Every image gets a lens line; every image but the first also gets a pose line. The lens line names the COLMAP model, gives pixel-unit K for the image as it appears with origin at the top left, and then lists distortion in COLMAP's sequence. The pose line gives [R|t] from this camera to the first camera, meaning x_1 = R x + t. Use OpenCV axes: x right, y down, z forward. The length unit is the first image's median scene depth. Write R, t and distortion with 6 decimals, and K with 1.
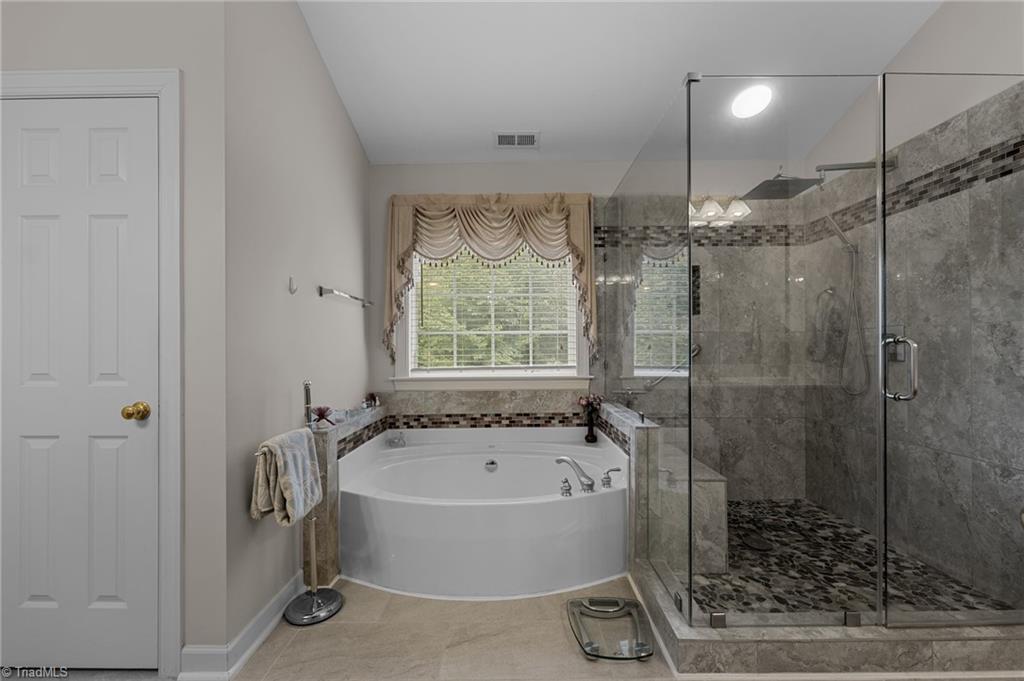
lens RADIAL K [[419.0, 0, 513.2], [0, 419.0, 343.5], [0, 0, 1]] dist [-0.001473, -0.000317]
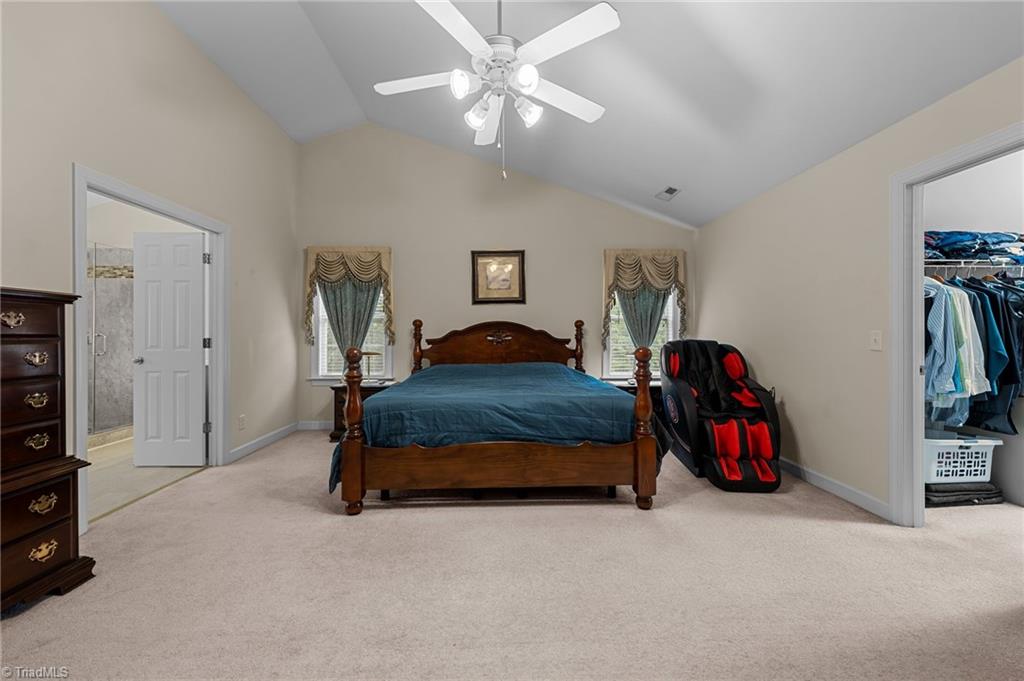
lens RADIAL K [[419.0, 0, 512.0], [0, 419.0, 337.6], [0, 0, 1]] dist [-0.001473, -0.000317]
pose [[-0.036352, 0.003086, 0.999334, -1.657119], [-0.006328, 0.999974, -0.003319, 0.003107], [-0.999319, -0.006445, -0.036331, -1.398344]]
